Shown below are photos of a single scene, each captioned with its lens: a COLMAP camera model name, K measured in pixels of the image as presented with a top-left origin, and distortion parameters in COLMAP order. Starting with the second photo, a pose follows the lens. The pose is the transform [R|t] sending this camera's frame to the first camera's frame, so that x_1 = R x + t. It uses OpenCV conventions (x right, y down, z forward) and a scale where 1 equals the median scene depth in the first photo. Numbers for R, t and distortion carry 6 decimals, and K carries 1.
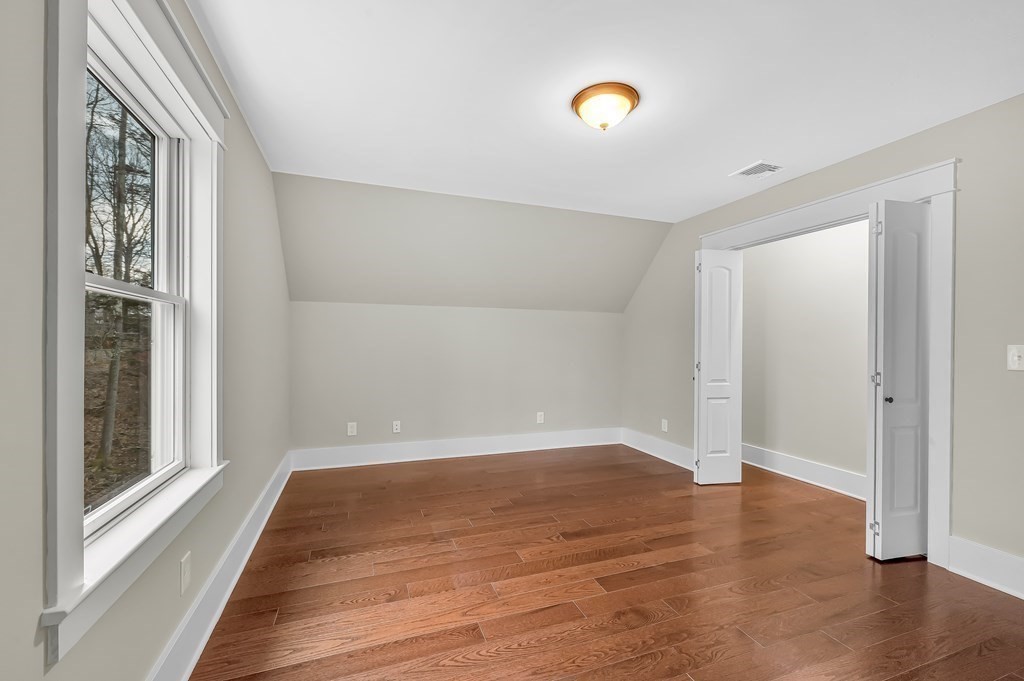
lens RADIAL K [[409.5, 0, 508.7], [0, 409.5, 342.6], [0, 0, 1]] dist [0.000601, 0.000064]
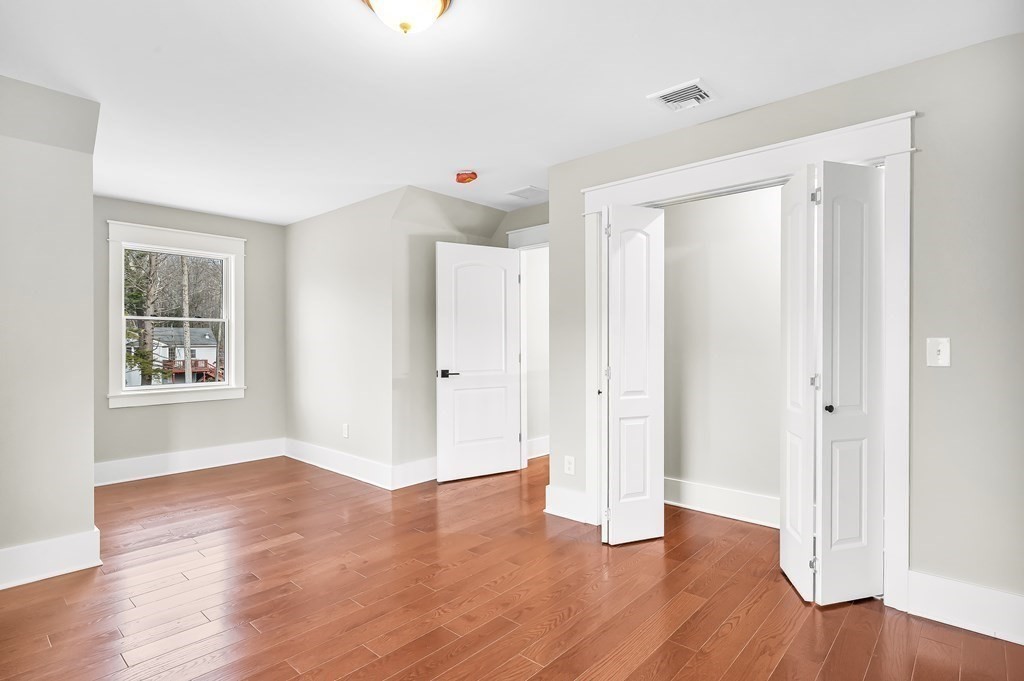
lens RADIAL K [[528.2, 0, 515.0], [0, 528.2, 349.0], [0, 0, 1]] dist [0.005409, 0.000630]
pose [[0.886780, -0.018390, 0.461825, -0.104519], [0.006731, 0.999616, 0.026881, -0.008682], [-0.462142, -0.020730, 0.886564, 0.376818]]
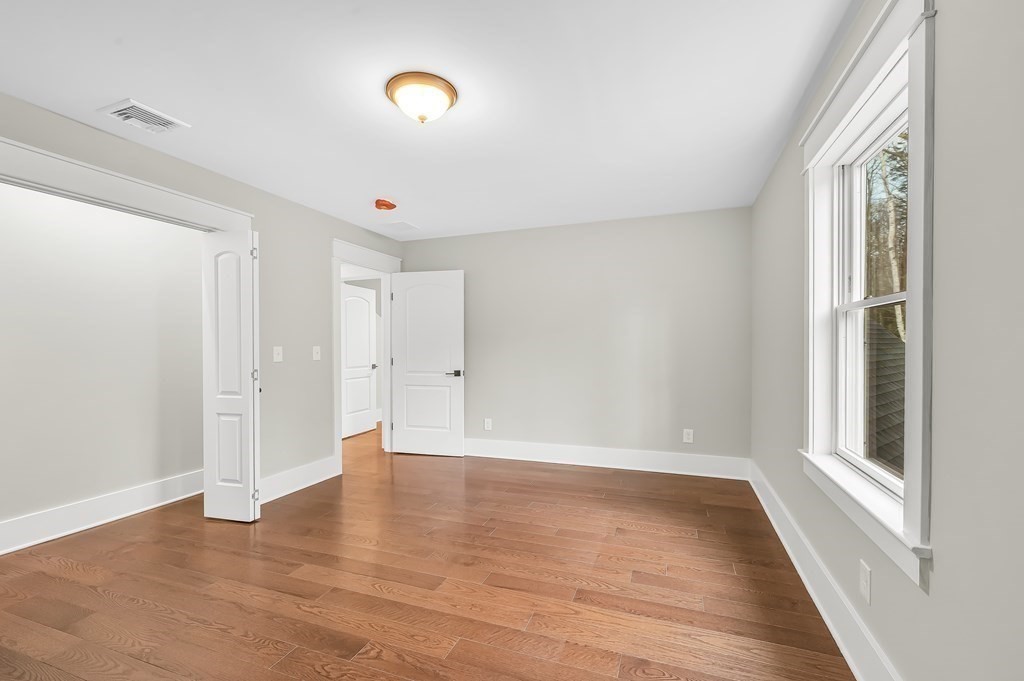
lens RADIAL K [[409.5, 0, 508.7], [0, 409.5, 342.6], [0, 0, 1]] dist [0.000601, 0.000064]
pose [[-0.739378, 0.002224, 0.673287, -0.529695], [-0.001418, 0.999987, -0.004861, -0.002752], [-0.673289, -0.004549, -0.739366, 1.480827]]
